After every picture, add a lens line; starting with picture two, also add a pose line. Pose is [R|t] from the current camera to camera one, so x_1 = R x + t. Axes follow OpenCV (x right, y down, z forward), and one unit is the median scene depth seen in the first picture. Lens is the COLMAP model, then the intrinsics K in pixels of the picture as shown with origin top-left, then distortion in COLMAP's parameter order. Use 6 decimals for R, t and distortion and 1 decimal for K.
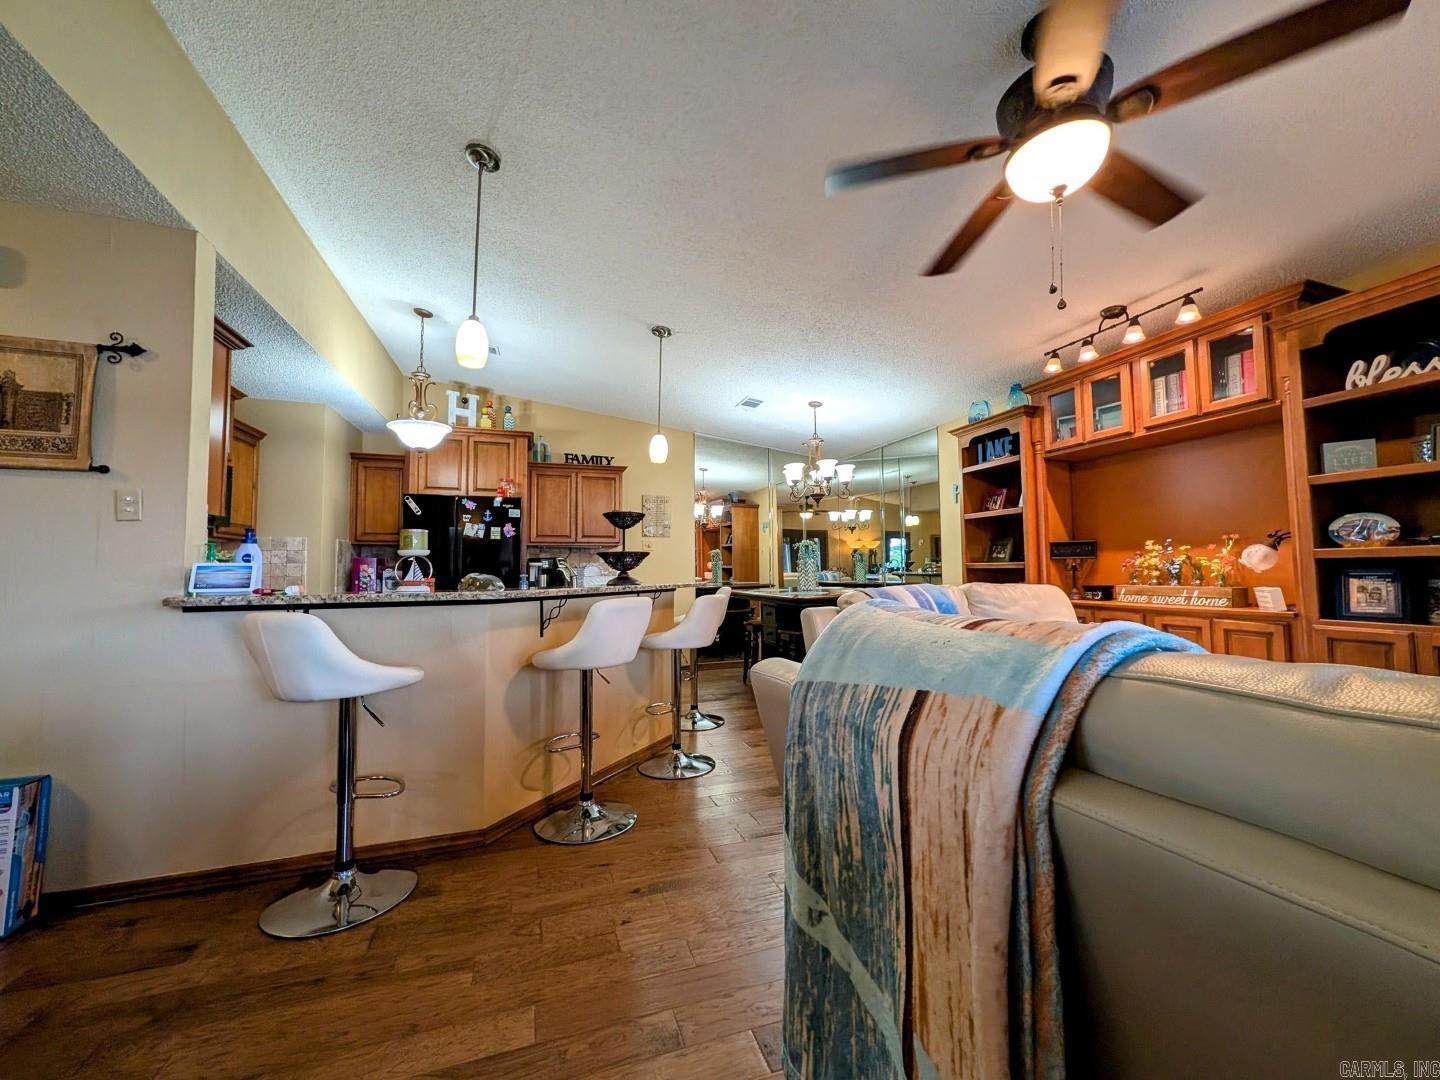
lens RADIAL K [[554.1, 0, 718.4], [0, 554.1, 535.3], [0, 0, 1]] dist [0.003611, -0.000338]
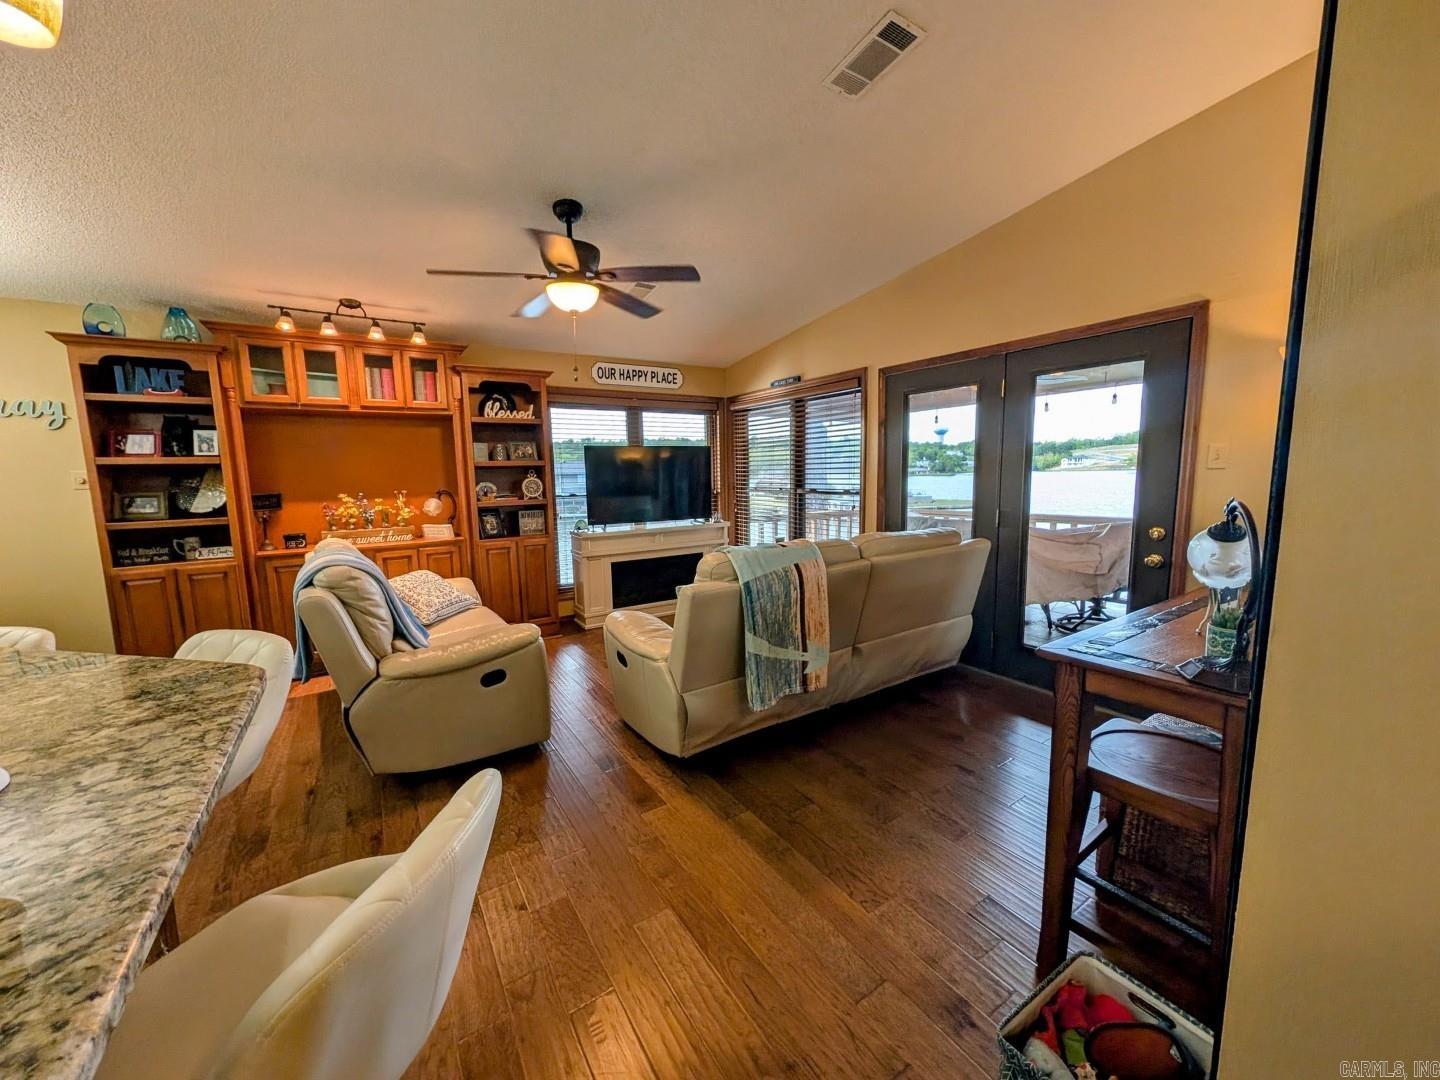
lens RADIAL K [[554.1, 0, 718.2], [0, 554.1, 539.2], [0, 0, 1]] dist [0.003611, -0.000338]
pose [[-0.245675, -0.108464, 0.963265, -0.637381], [-0.041841, 0.993981, 0.101251, -0.051495], [-0.968449, -0.015429, -0.248734, 0.497155]]
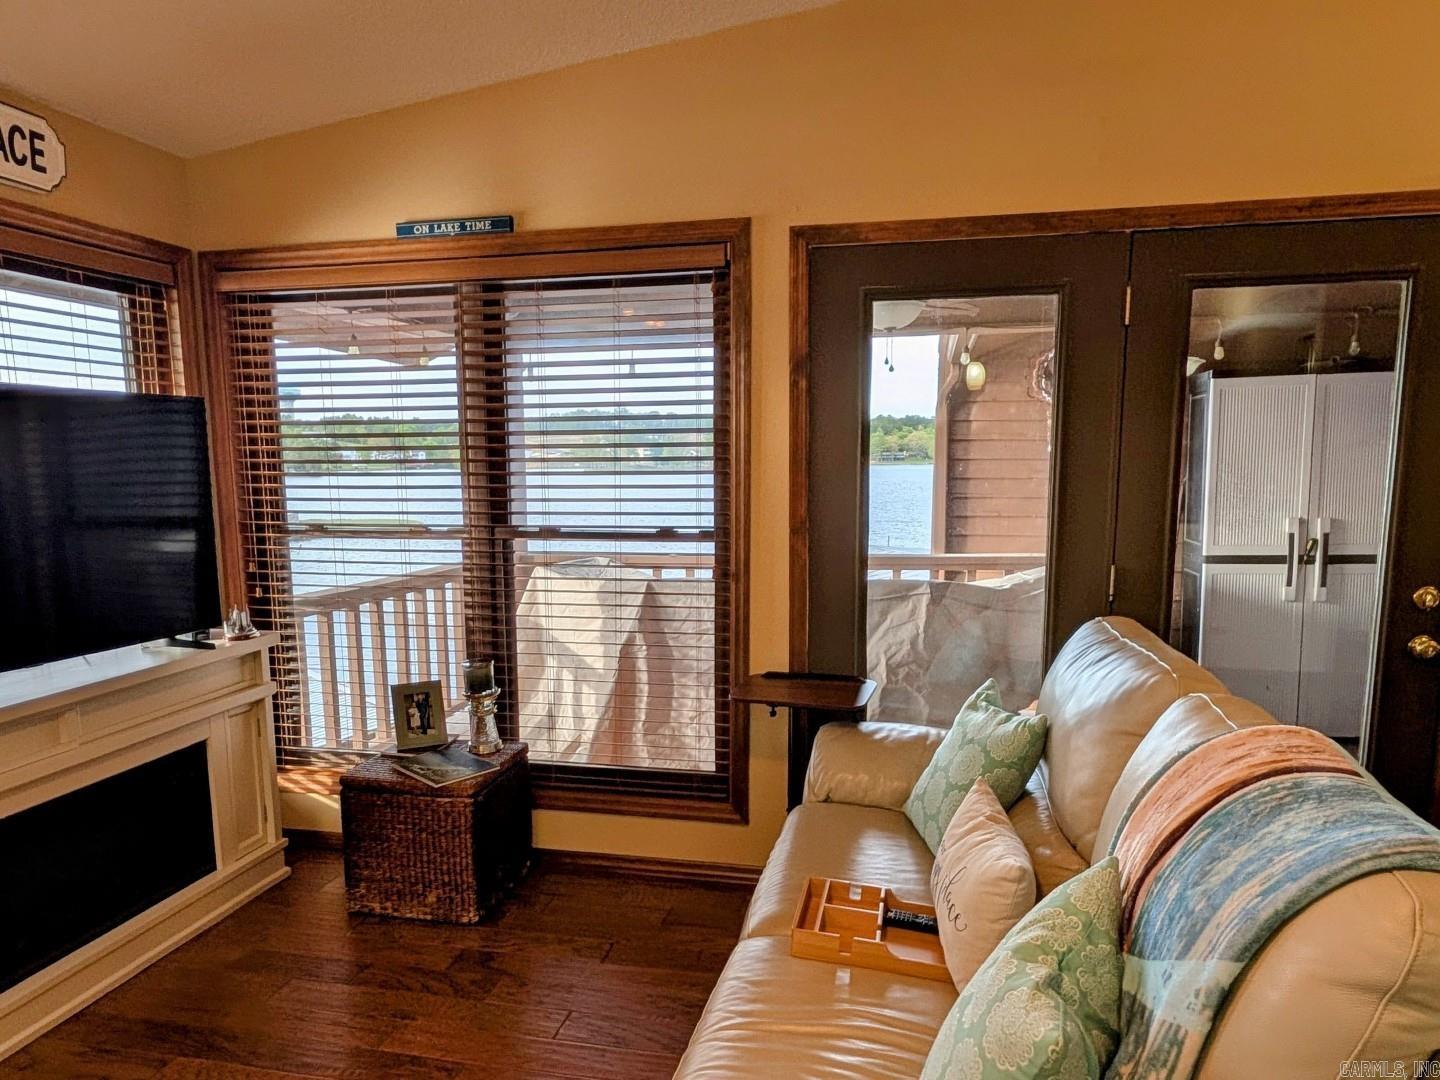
lens RADIAL K [[993.6, 0, 712.6], [0, 993.6, 608.3], [0, 0, 1]] dist [0.005340, -0.001950]
pose [[-0.858685, -0.064947, 0.508372, 0.117651], [-0.019976, 0.995426, 0.093429, -0.061061], [-0.512115, 0.070071, -0.856054, 0.679729]]
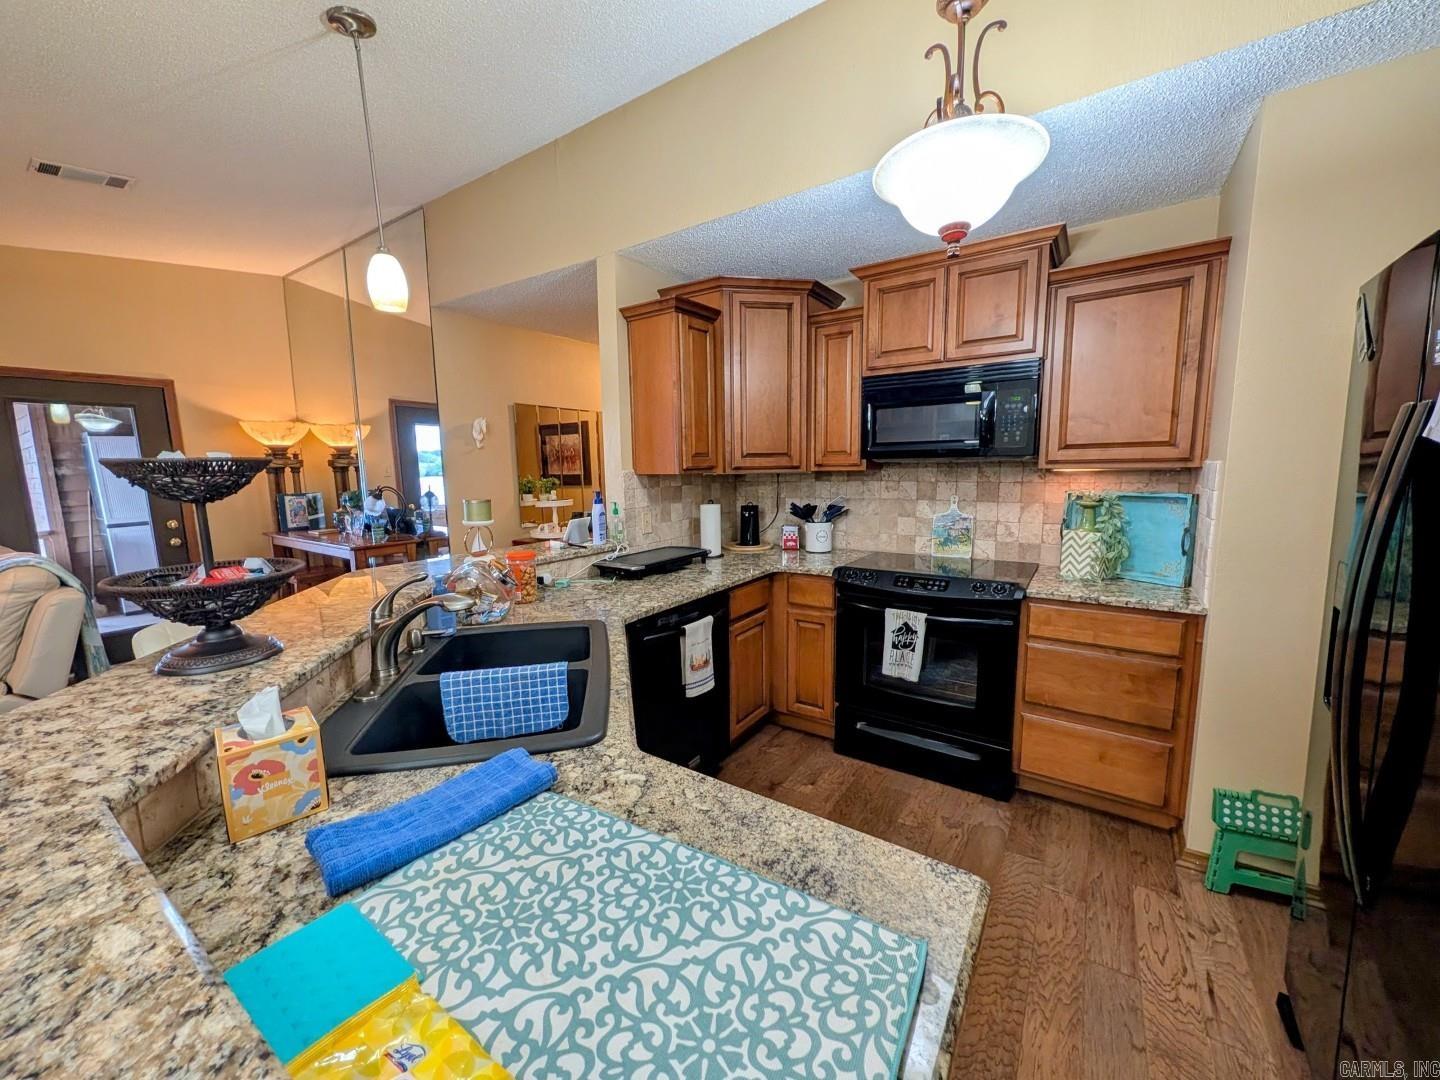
lens RADIAL K [[554.1, 0, 717.0], [0, 554.1, 540.7], [0, 0, 1]] dist [0.003611, -0.000338]
pose [[-0.797201, 0.107763, -0.594018, -0.216360], [0.066031, 0.993601, 0.091635, 0.000631], [0.600092, 0.033828, -0.799216, 1.452310]]
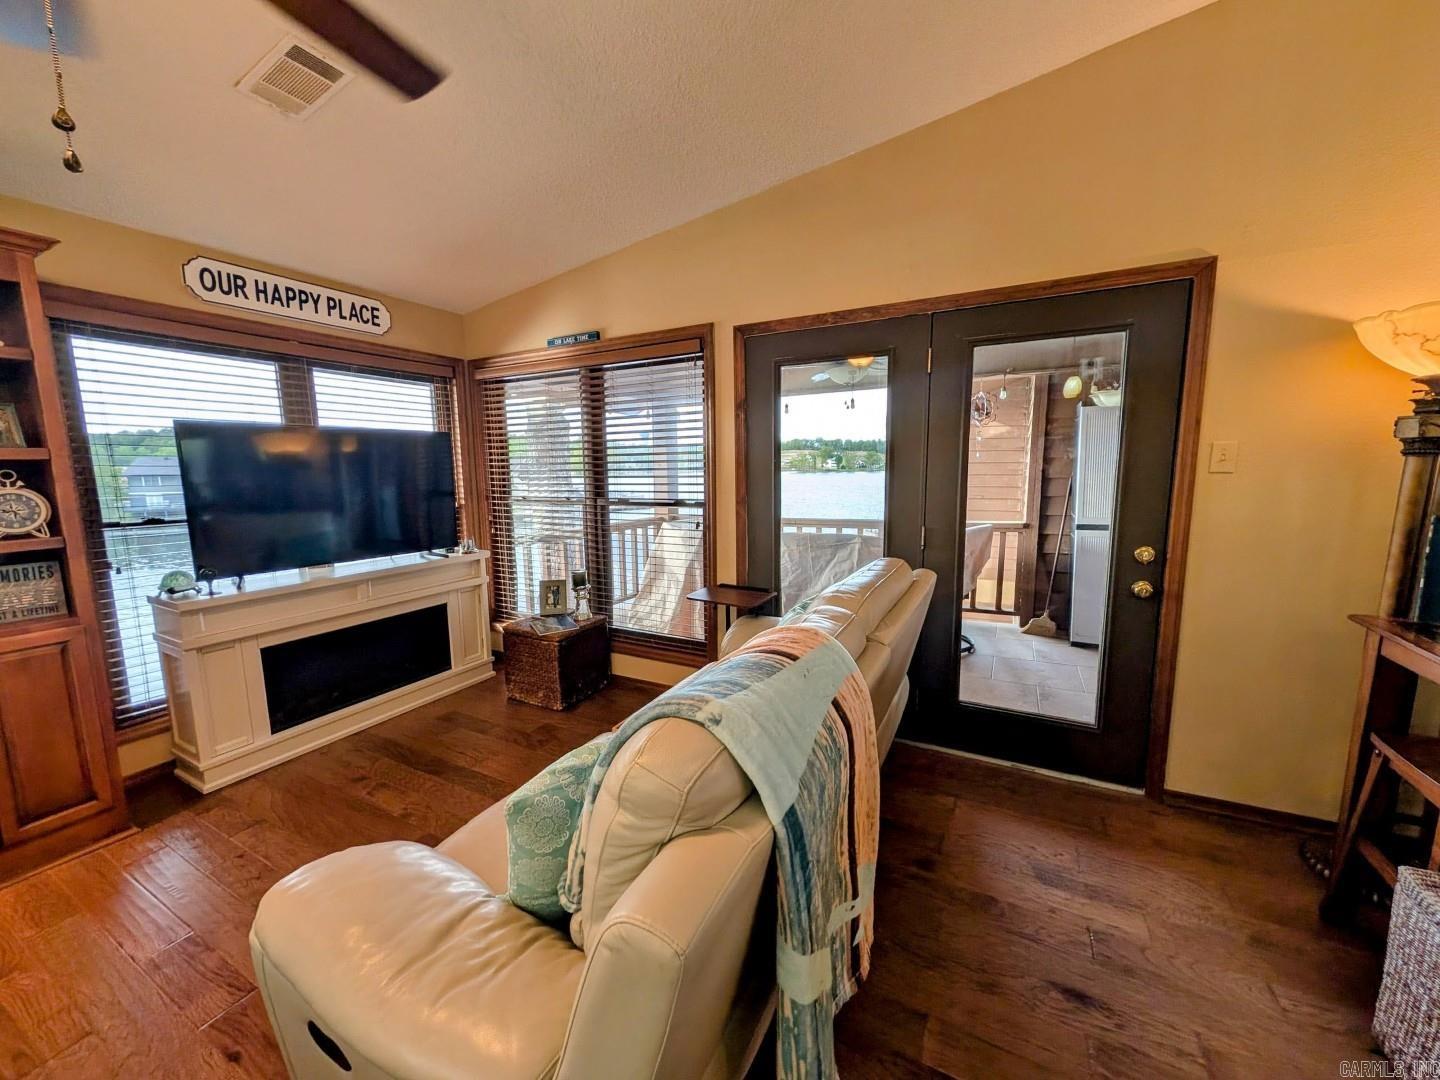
lens RADIAL K [[554.1, 0, 718.1], [0, 554.1, 539.8], [0, 0, 1]] dist [0.003611, -0.000338]
pose [[-0.686863, -0.081047, 0.722254, -0.104747], [-0.029379, 0.996047, 0.083832, -0.061538], [-0.726193, 0.036362, -0.686529, 0.466576]]
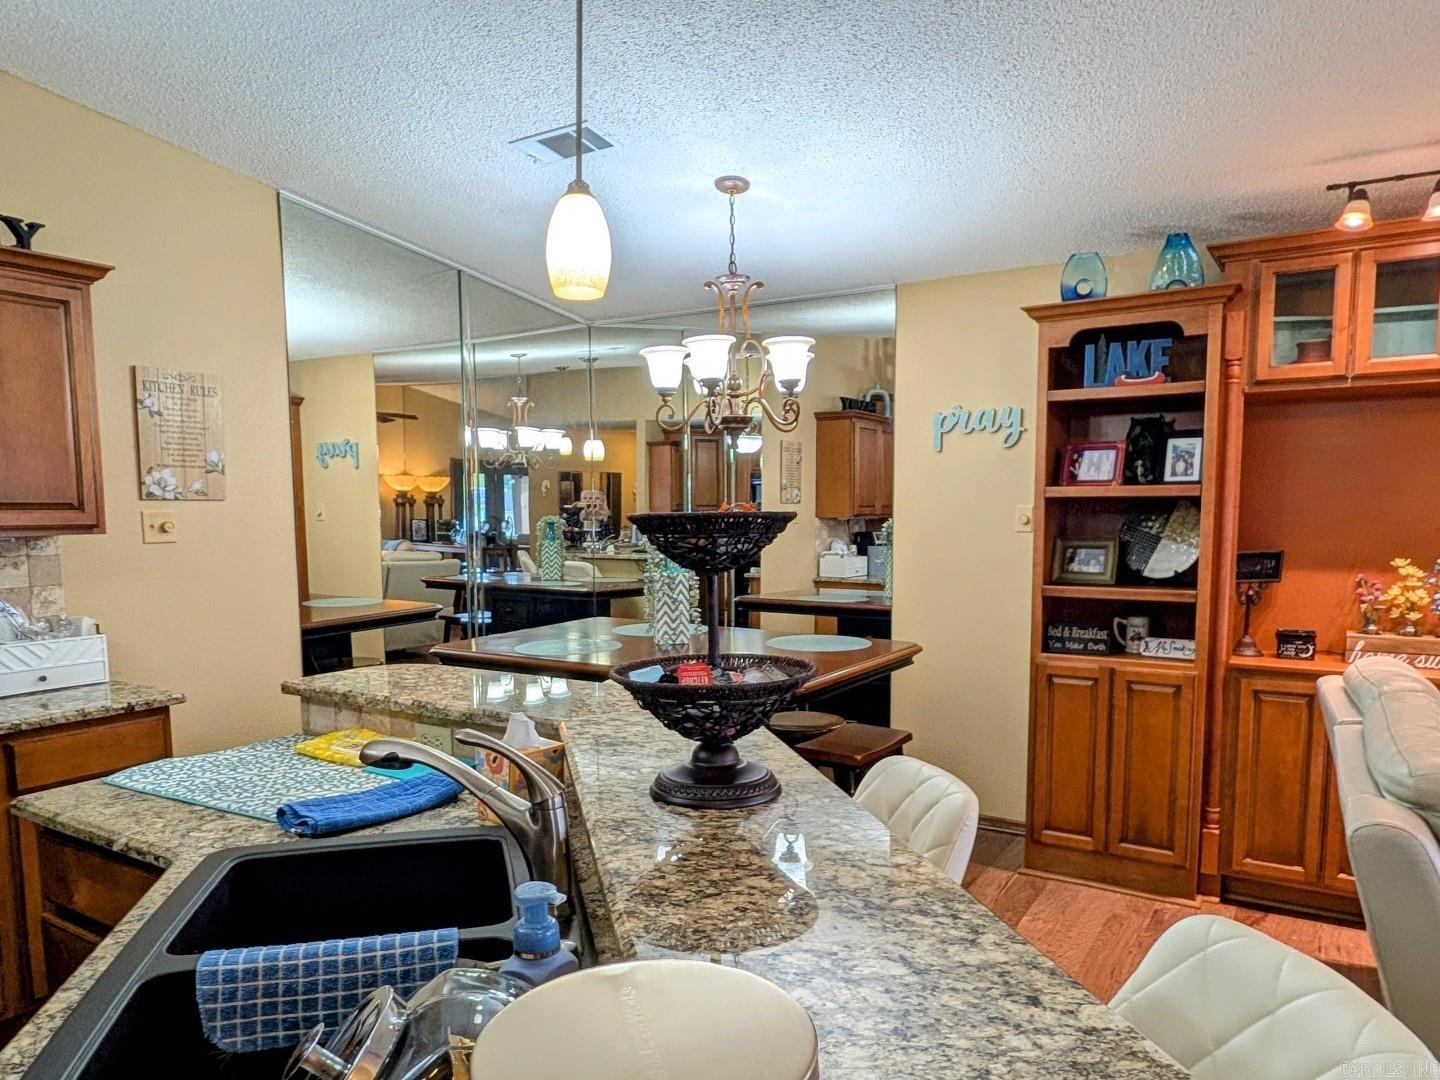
lens RADIAL K [[987.1, 0, 720.4], [0, 987.1, 607.4], [0, 0, 1]] dist [-0.000391, 0.005057]
pose [[0.774996, -0.059263, 0.629181, -0.446115], [-0.042343, 0.988487, 0.145262, -0.061711], [-0.630546, -0.139219, 0.763564, 0.651572]]
